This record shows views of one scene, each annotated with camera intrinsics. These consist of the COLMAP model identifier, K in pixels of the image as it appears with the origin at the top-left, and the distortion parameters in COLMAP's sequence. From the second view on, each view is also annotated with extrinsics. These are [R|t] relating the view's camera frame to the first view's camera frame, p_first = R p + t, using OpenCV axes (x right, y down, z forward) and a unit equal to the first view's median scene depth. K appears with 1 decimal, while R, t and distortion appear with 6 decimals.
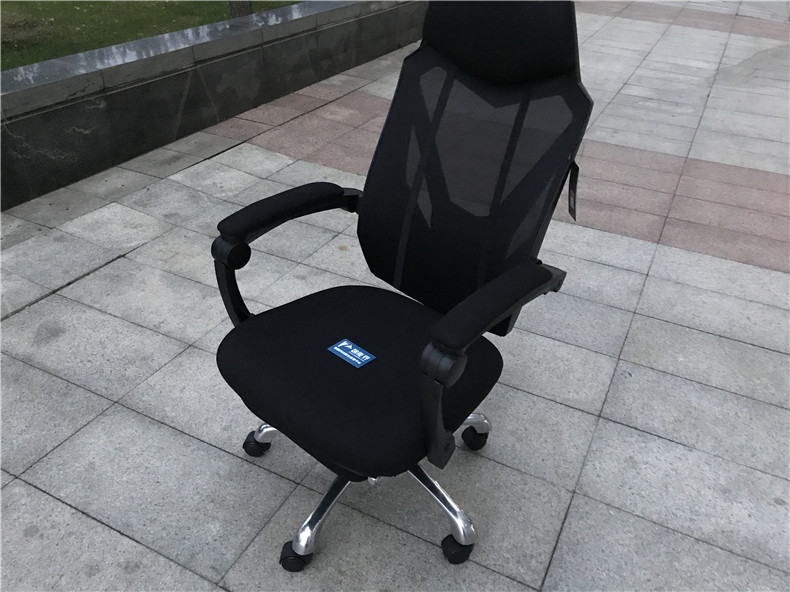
lens RADIAL K [[646.0, 0, 394.0], [0, 646.0, 296.9], [0, 0, 1]] dist [0.047450, -0.028072]
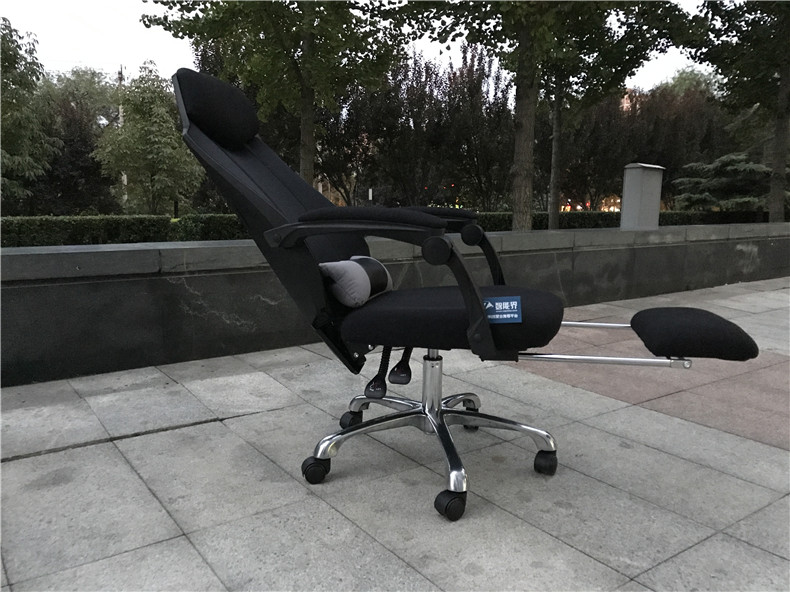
lens RADIAL K [[646.0, 0, 402.3], [0, 646.0, 292.0], [0, 0, 1]] dist [0.047450, -0.028072]
pose [[0.889694, 0.038190, -0.454956, 0.125108], [-0.231572, 0.896547, -0.377595, 0.042264], [0.393470, 0.441299, 0.806497, 0.367905]]
